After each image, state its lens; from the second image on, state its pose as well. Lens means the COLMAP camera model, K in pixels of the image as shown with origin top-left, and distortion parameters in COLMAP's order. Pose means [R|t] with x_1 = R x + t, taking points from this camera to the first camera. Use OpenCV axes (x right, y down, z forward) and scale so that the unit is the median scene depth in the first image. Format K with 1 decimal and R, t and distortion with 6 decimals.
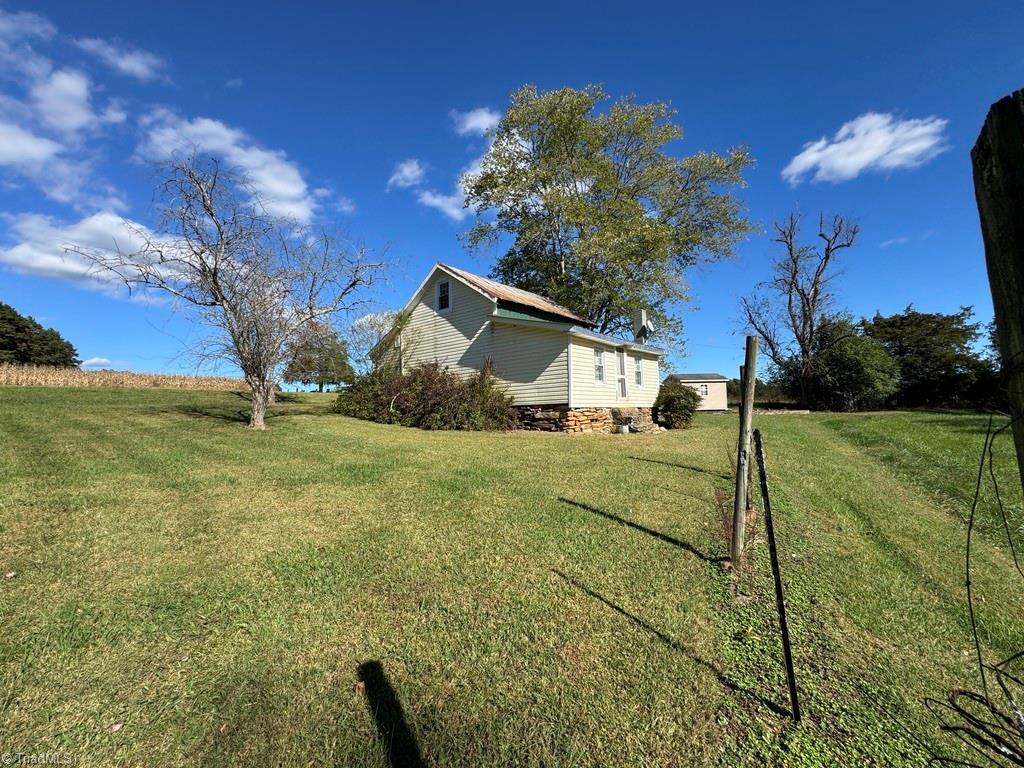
lens RADIAL K [[419.4, 0, 514.8], [0, 419.4, 382.6], [0, 0, 1]] dist [-0.000038, 0.001878]
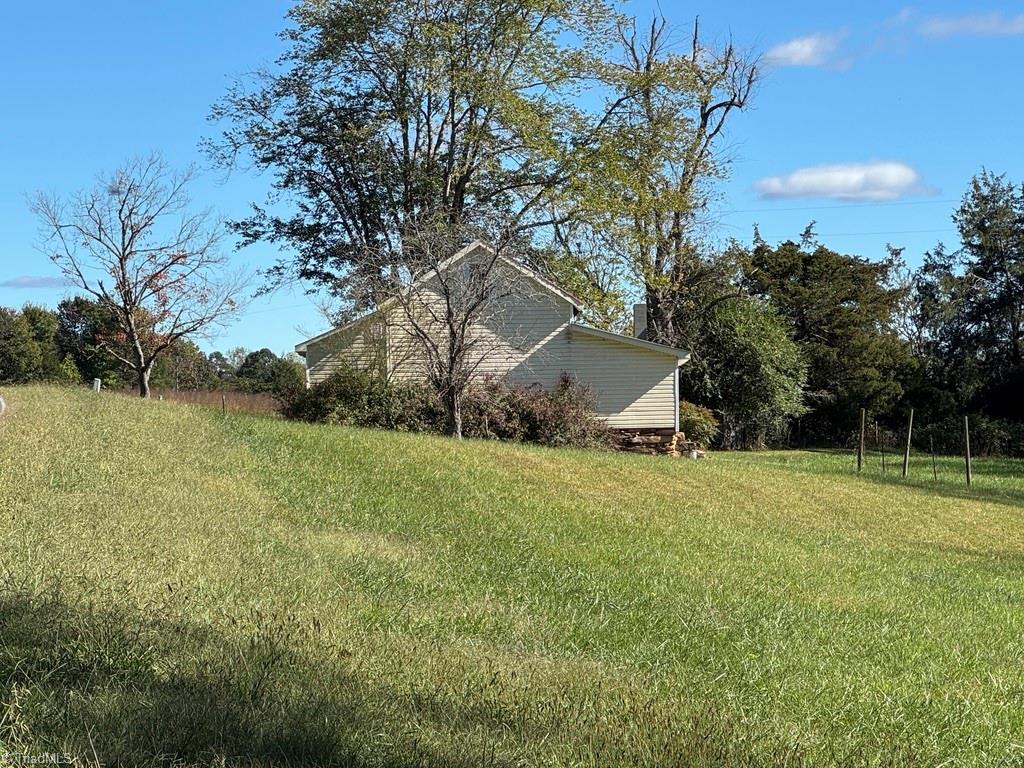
lens RADIAL K [[3065.9, 0, 507.5], [0, 3065.9, 376.4], [0, 0, 1]] dist [-0.089397, 0.000000]
pose [[0.739930, 0.026338, 0.672168, -1.890437], [-0.047764, 0.998768, 0.013443, -0.056407], [-0.670986, -0.042052, 0.740277, -1.541043]]
